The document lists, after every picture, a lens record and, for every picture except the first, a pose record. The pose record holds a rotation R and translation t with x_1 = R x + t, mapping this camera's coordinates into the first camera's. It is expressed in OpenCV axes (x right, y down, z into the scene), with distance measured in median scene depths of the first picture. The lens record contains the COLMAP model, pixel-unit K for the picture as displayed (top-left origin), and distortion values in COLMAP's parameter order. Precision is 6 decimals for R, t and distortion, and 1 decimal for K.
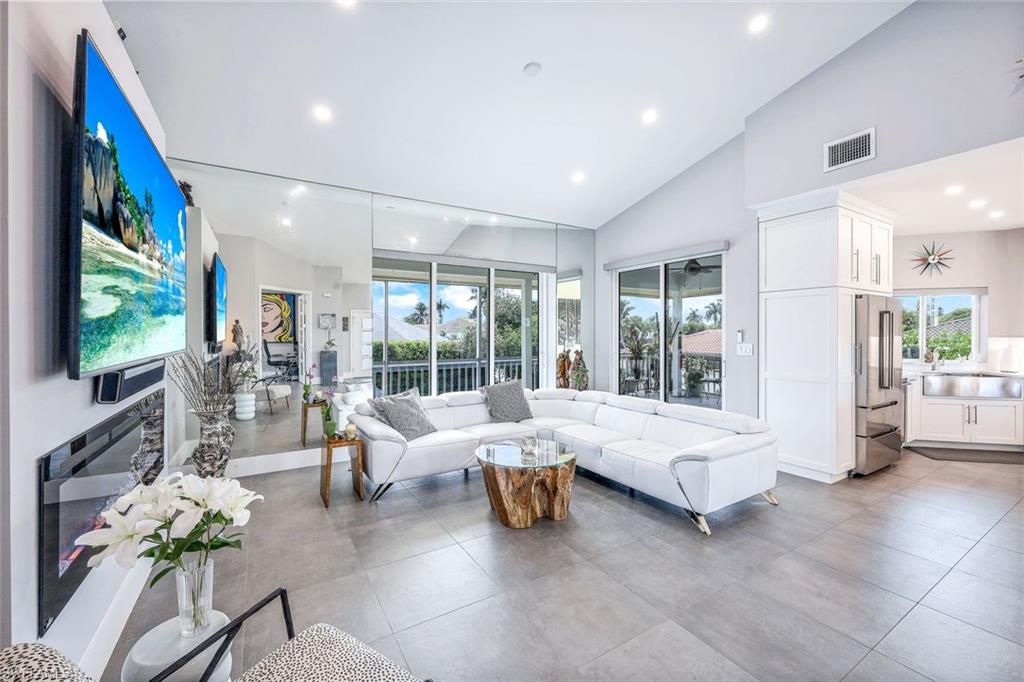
lens RADIAL K [[411.6, 0, 502.4], [0, 411.6, 331.3], [0, 0, 1]] dist [0.000984, 0.000087]
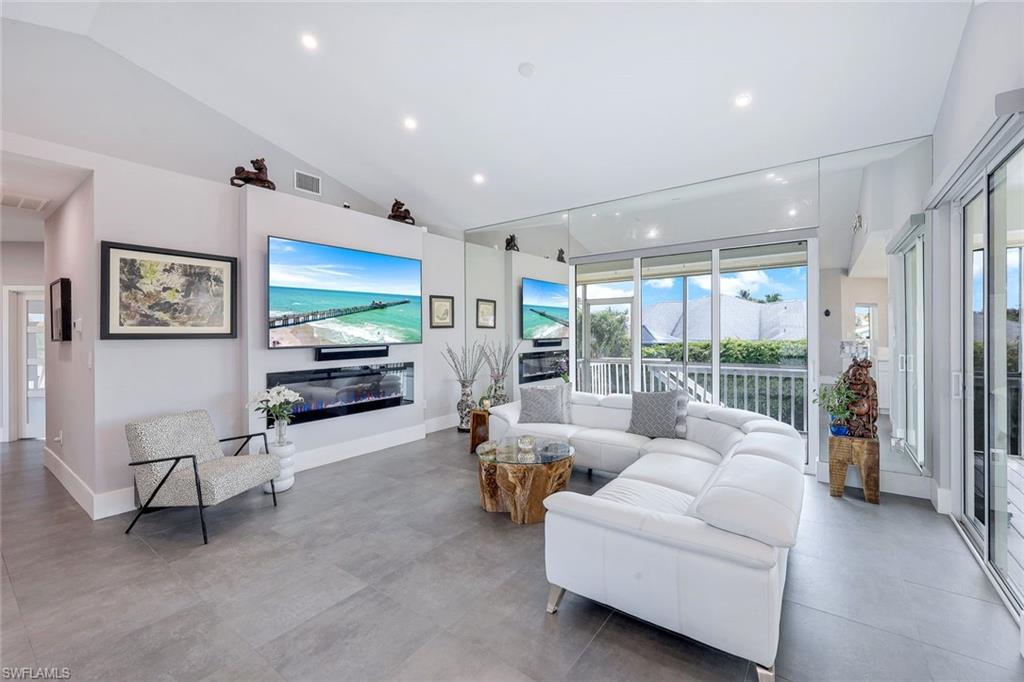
lens RADIAL K [[419.8, 0, 508.7], [0, 419.8, 333.5], [0, 0, 1]] dist [0.002451, -0.000291]
pose [[0.380302, 0.000912, -0.924862, 0.634905], [0.011272, 0.999921, 0.005621, -0.000701], [0.924794, -0.012563, 0.380261, 0.360442]]
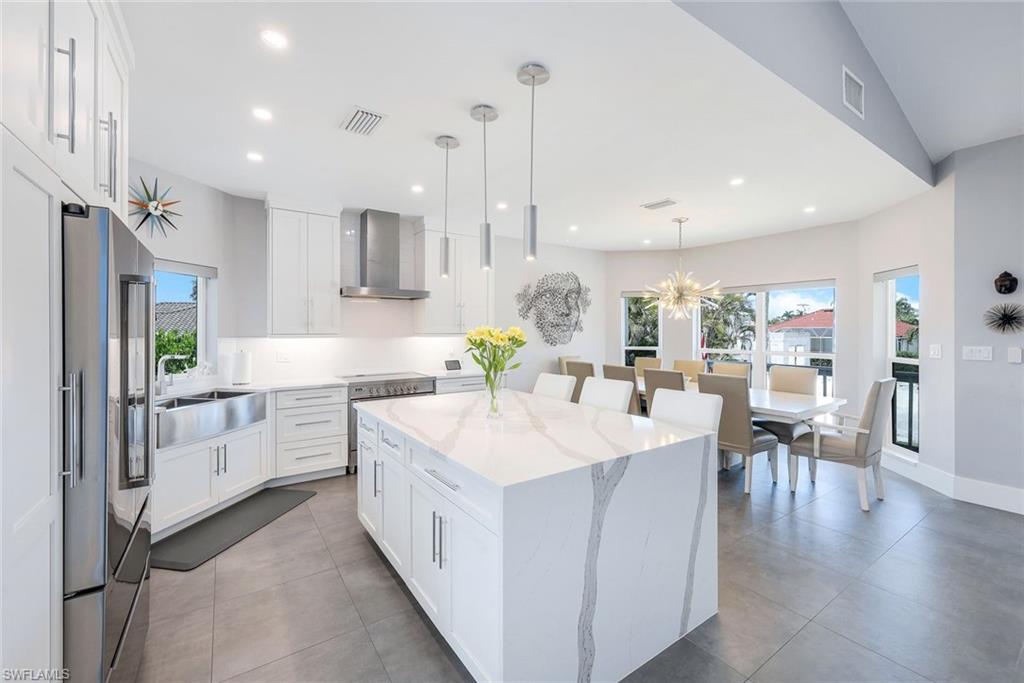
lens RADIAL K [[418.4, 0, 515.6], [0, 418.4, 331.4], [0, 0, 1]] dist [0.001862, 0.000311]
pose [[-0.071671, -0.003111, 0.997423, 0.413257], [-0.005990, 0.999978, 0.002689, -0.002184], [-0.997410, -0.005782, -0.071689, 0.534692]]
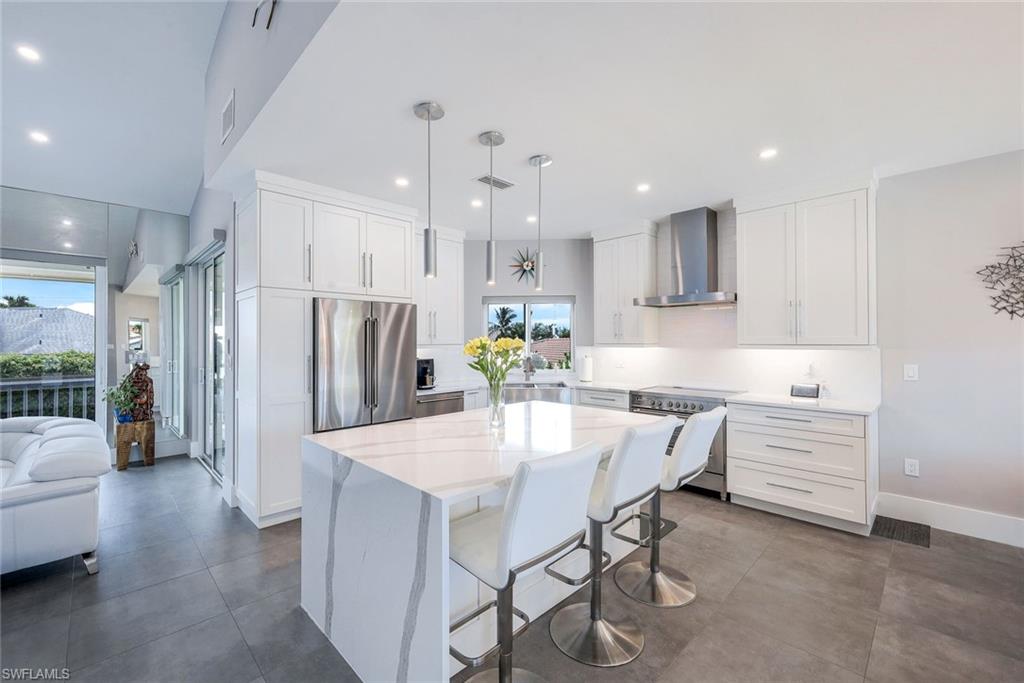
lens RADIAL K [[423.0, 0, 510.6], [0, 423.0, 339.6], [0, 0, 1]] dist [0.002004, 0.000358]
pose [[0.968913, -0.001131, 0.247400, 0.775096], [0.000602, 0.999997, 0.002217, -0.003931], [-0.247401, -0.002000, 0.968911, 0.049414]]
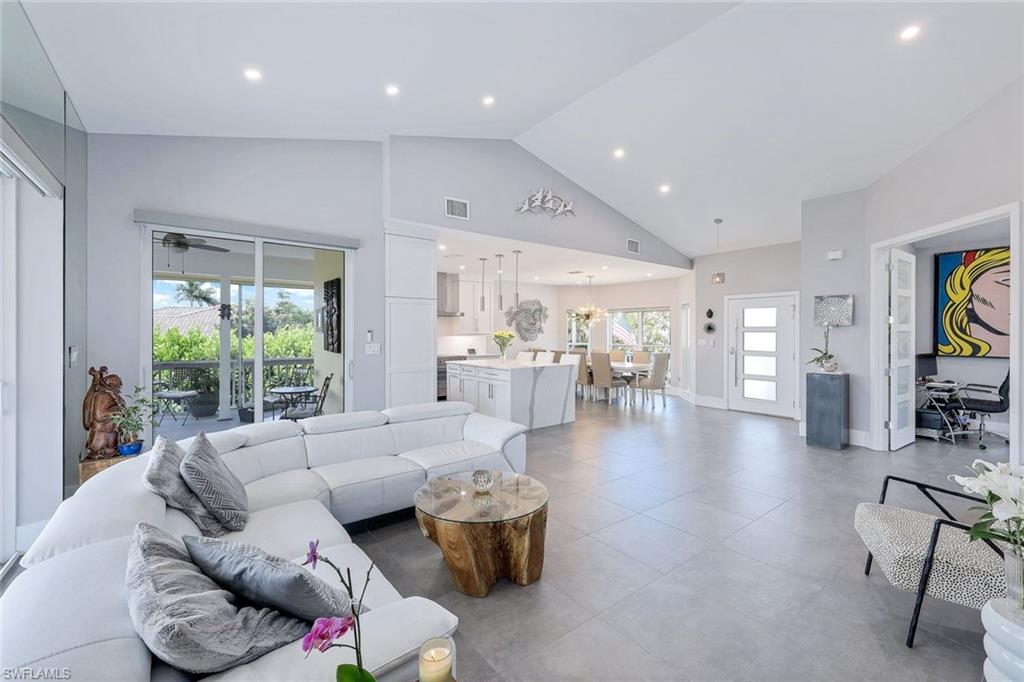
lens RADIAL K [[415.9, 0, 512.0], [0, 415.9, 341.0], [0, 0, 1]] dist [-0.000070, -0.000123]
pose [[-0.119420, -0.018742, 0.992667, -0.436604], [-0.009060, 0.999801, 0.017787, 0.002100], [-0.992803, -0.006869, -0.119566, 0.655744]]
